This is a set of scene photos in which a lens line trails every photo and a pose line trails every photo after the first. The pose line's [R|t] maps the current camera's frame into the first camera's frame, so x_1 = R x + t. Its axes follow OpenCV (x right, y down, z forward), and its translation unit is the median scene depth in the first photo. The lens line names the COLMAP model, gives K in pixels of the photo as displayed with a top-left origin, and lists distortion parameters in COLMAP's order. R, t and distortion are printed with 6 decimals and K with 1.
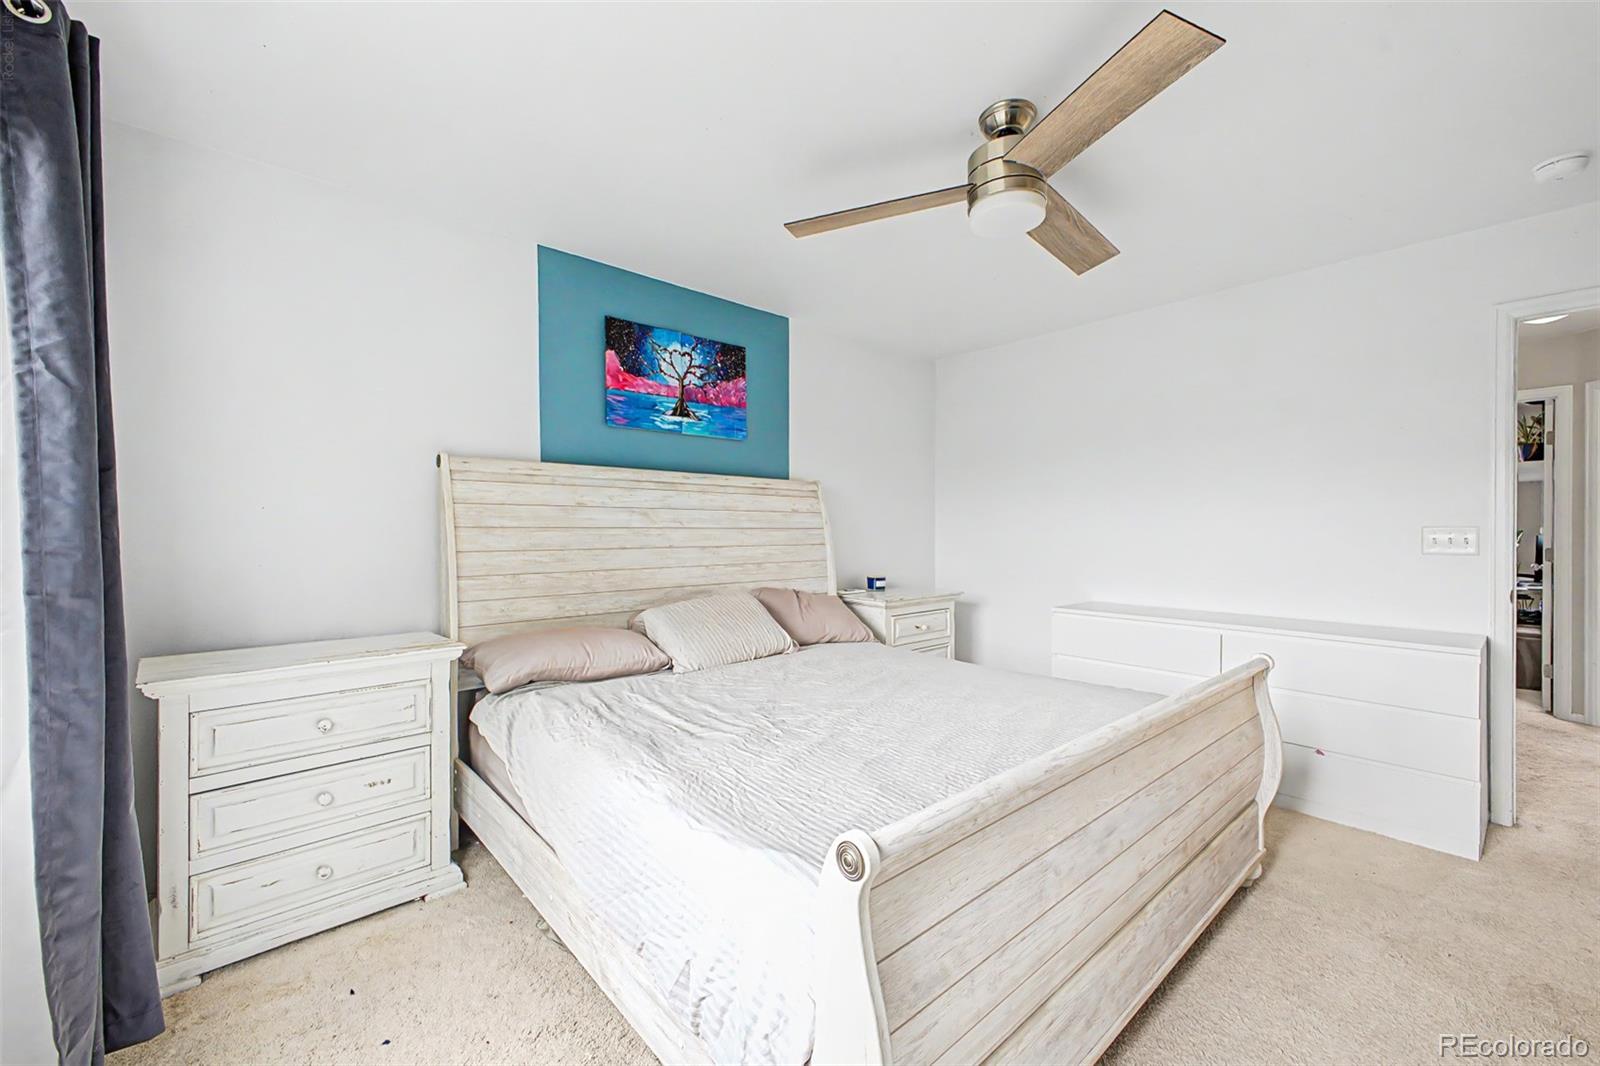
lens RADIAL K [[643.6, 0, 800.0], [0, 643.6, 533.0], [0, 0, 1]] dist [0.061363, -0.000094]
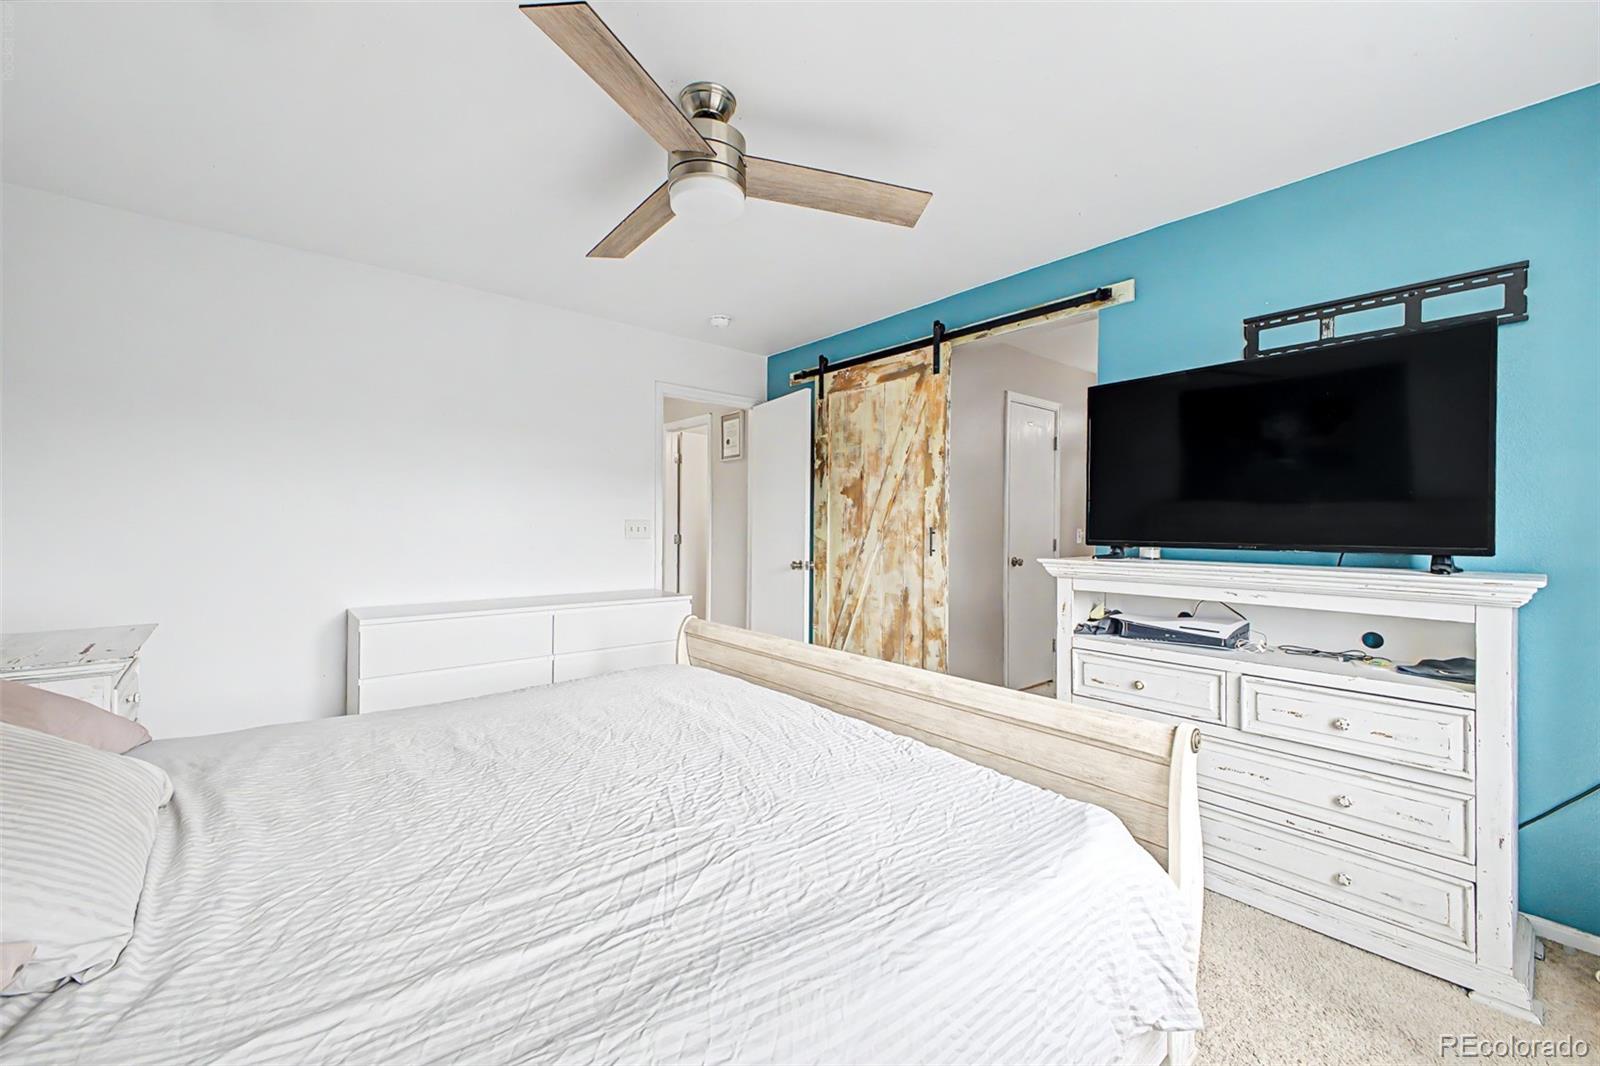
lens RADIAL K [[642.7, 0, 798.0], [0, 642.7, 528.1], [0, 0, 1]] dist [0.011738, -0.000252]
pose [[0.023455, -0.006722, 0.999702, -0.652210], [-0.002574, 0.999974, 0.006785, -0.001408], [-0.999722, -0.002733, 0.023437, 0.851761]]
